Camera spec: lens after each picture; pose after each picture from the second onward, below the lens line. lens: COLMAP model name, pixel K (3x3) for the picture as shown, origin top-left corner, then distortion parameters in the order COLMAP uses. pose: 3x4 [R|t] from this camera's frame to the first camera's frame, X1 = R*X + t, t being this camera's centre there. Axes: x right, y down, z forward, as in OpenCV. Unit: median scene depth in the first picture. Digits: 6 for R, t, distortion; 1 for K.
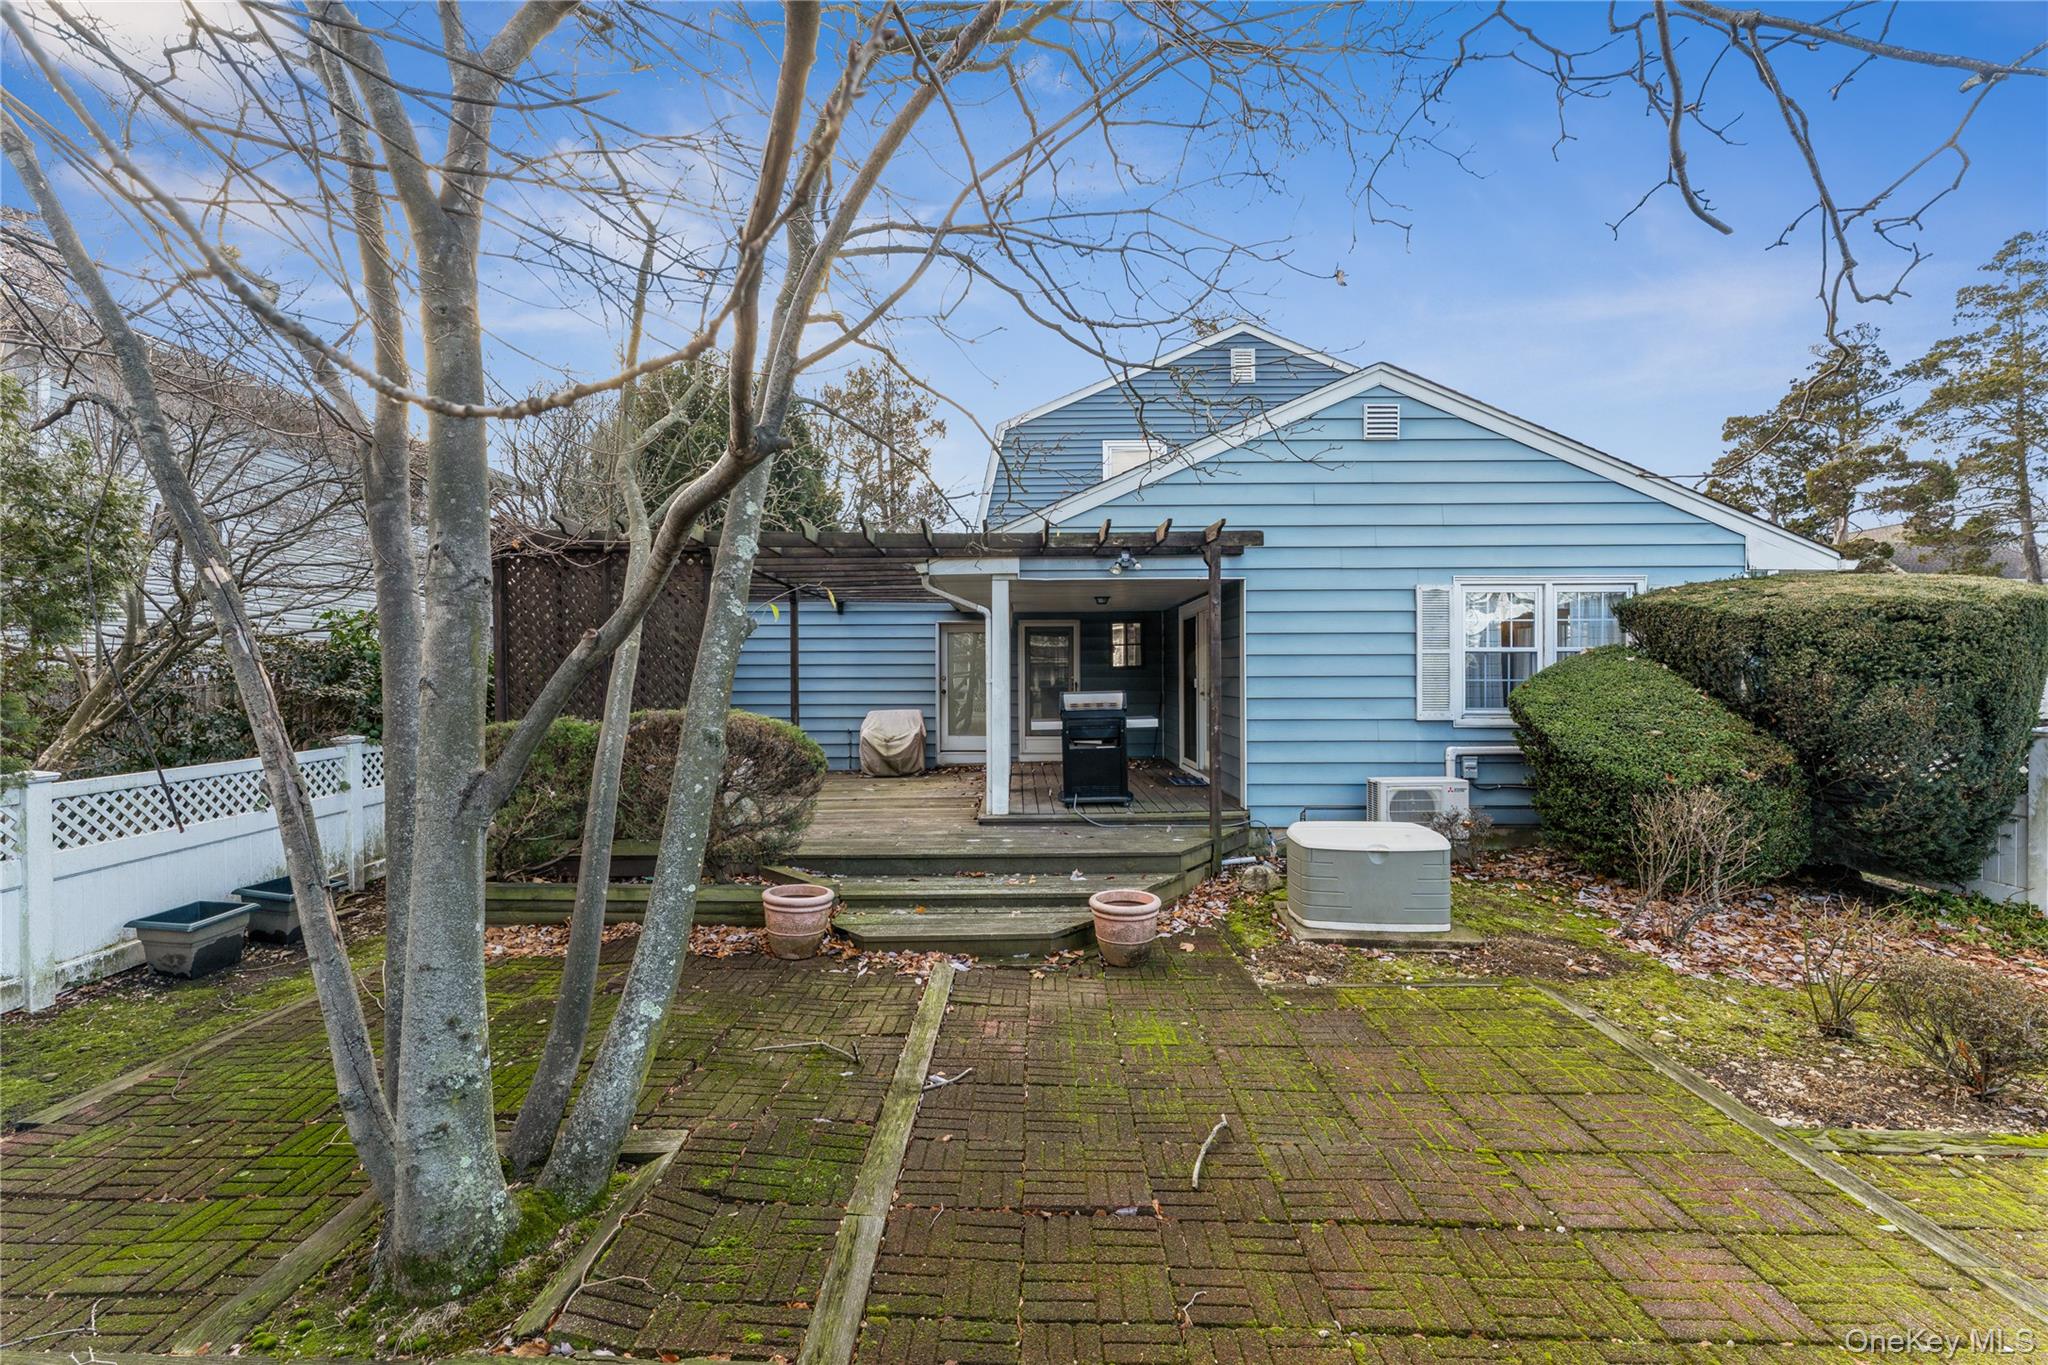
lens RADIAL K [[840.0, 0, 1024.4], [0, 840.0, 674.6], [0, 0, 1]] dist [-0.002361, -0.000558]
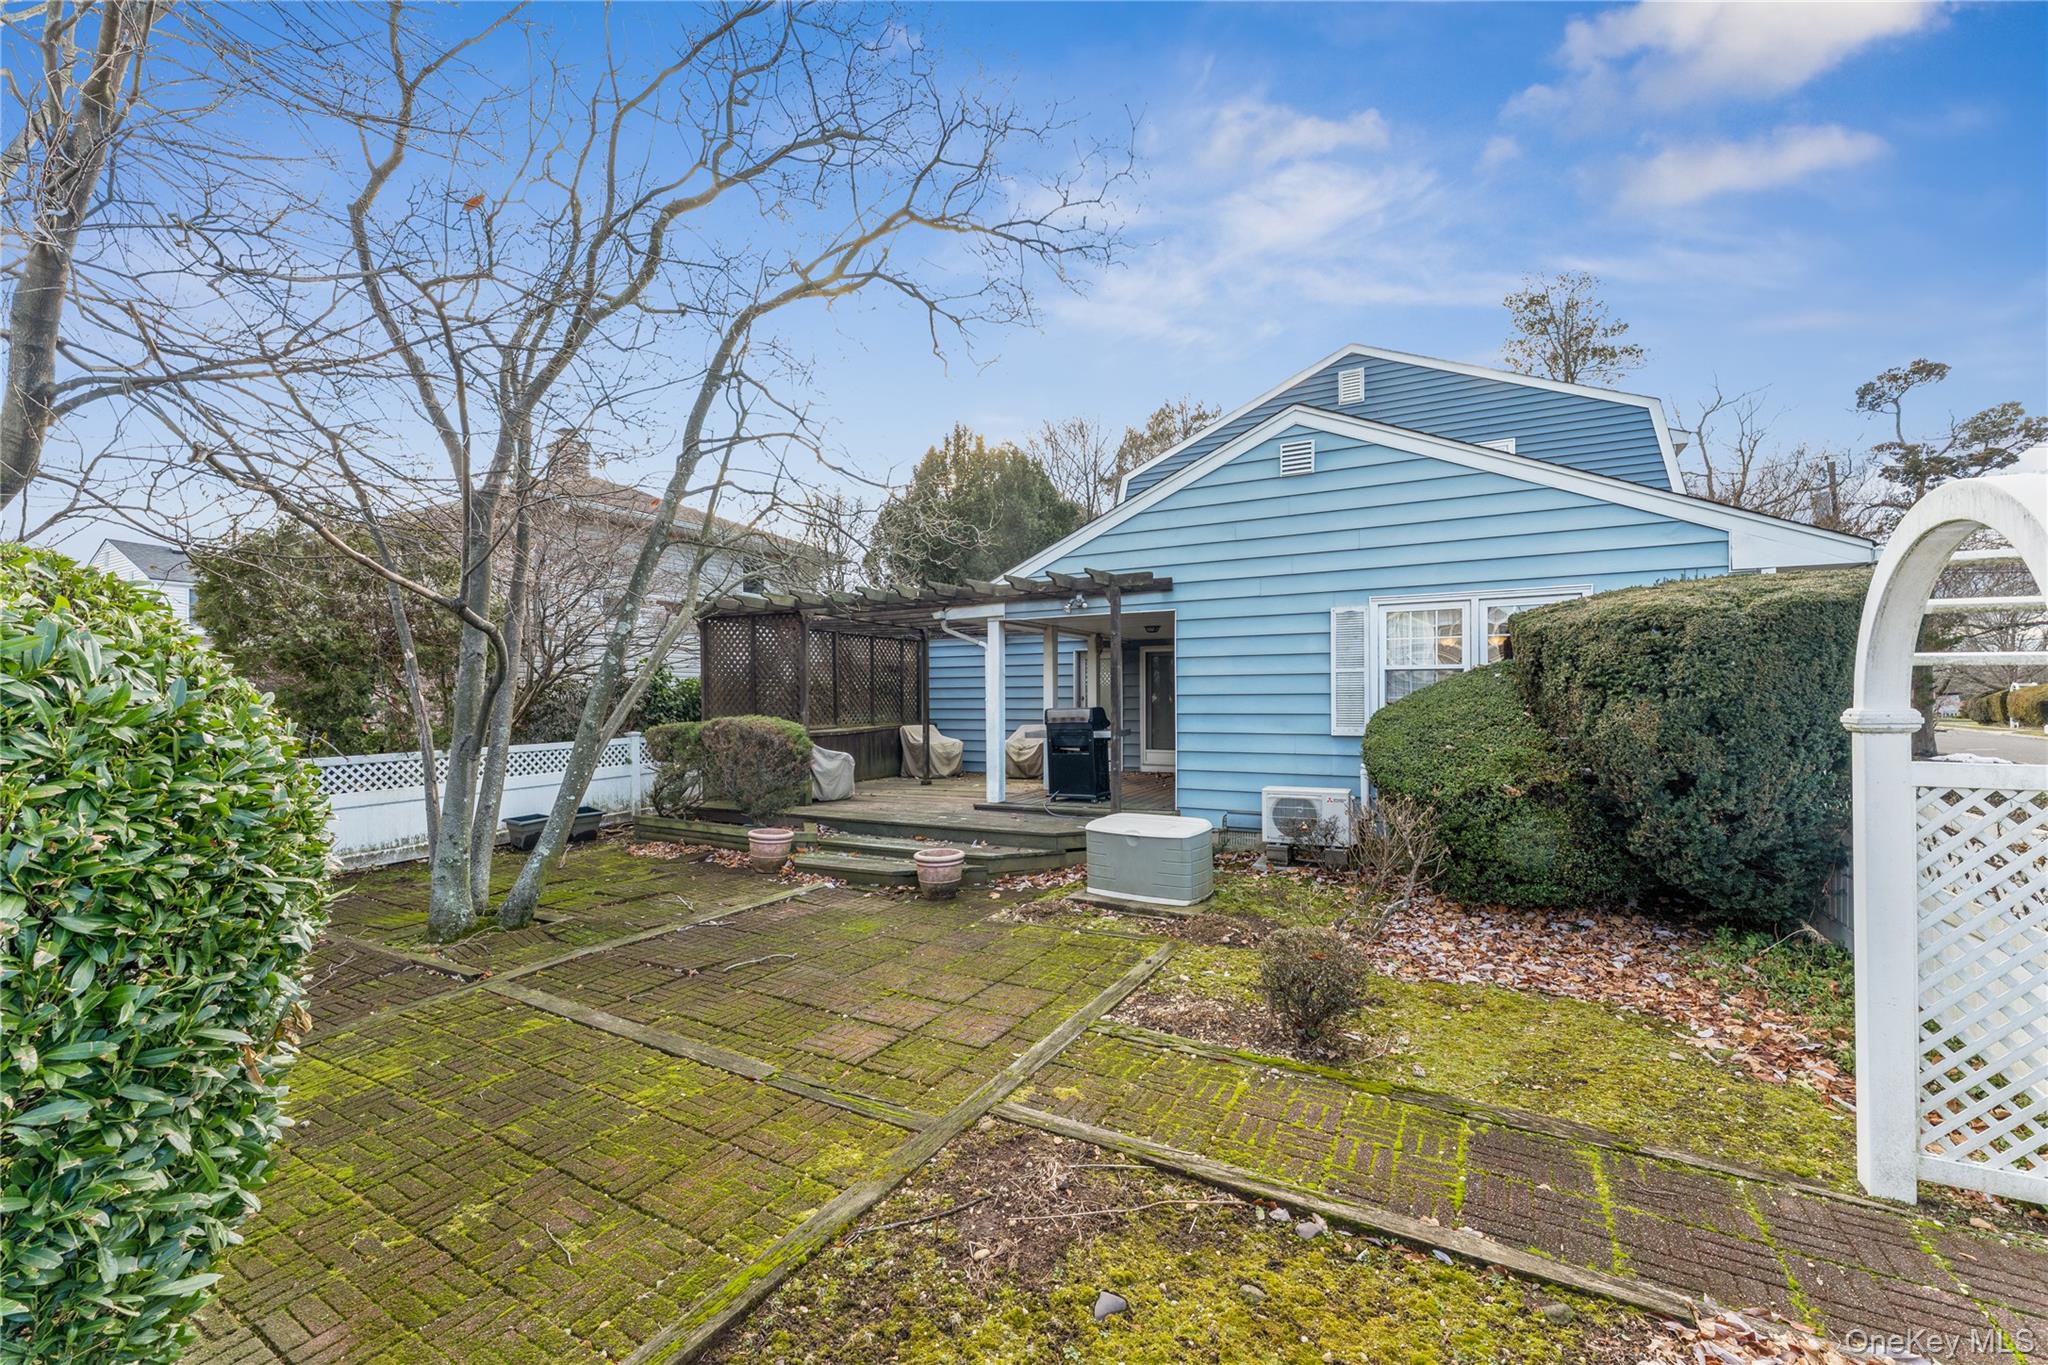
lens RADIAL K [[840.0, 0, 1020.8], [0, 840.0, 694.8], [0, 0, 1]] dist [-0.002361, -0.000558]
pose [[0.881227, -0.005261, -0.472664, 0.706030], [0.004340, 0.999986, -0.003041, 0.005422], [0.472673, 0.000628, 0.881237, -0.135670]]
